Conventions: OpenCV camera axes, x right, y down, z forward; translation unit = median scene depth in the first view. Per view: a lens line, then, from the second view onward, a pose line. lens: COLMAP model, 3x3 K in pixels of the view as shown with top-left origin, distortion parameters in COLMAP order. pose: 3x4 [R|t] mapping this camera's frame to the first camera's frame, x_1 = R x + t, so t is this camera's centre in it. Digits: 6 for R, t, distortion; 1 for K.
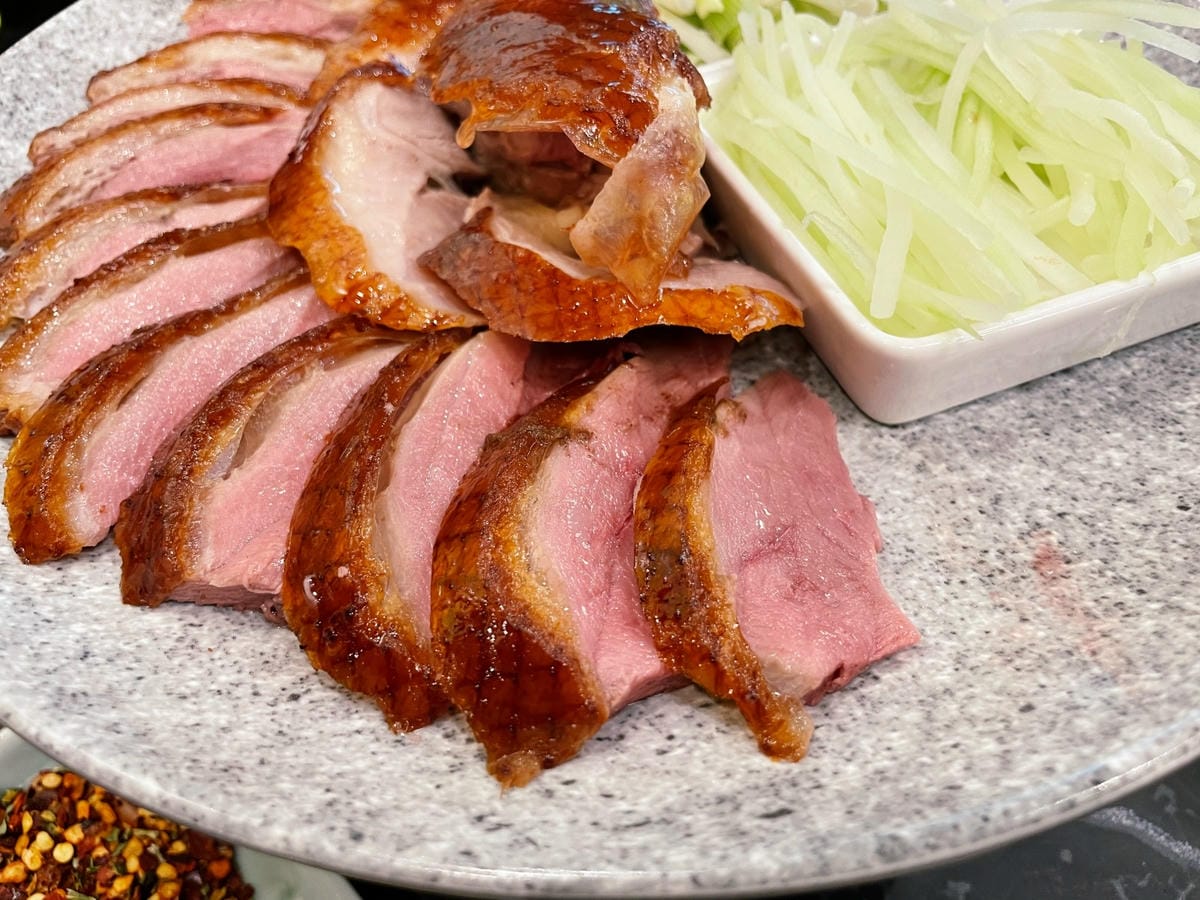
lens RADIAL K [[987.3, 0, 600.0], [0, 987.3, 450.0], [0, 0, 1]] dist [0.099090, -0.207055]
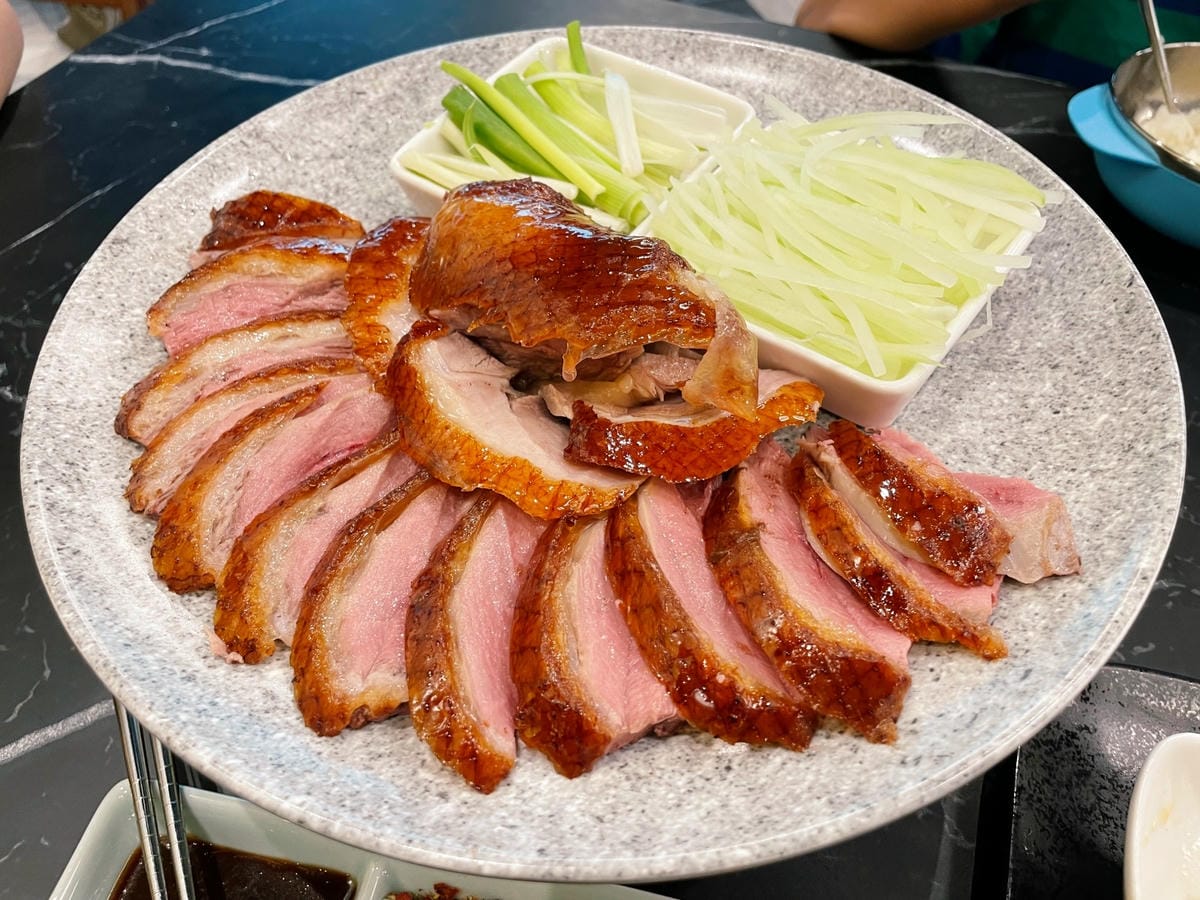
lens RADIAL K [[987.3, 0, 600.0], [0, 987.3, 450.0], [0, 0, 1]] dist [0.099090, -0.207055]
pose [[0.843118, -0.410141, 0.347760, -0.706412], [0.399165, 0.910695, 0.106310, -0.381190], [-0.360305, 0.049182, 0.931537, -0.320251]]
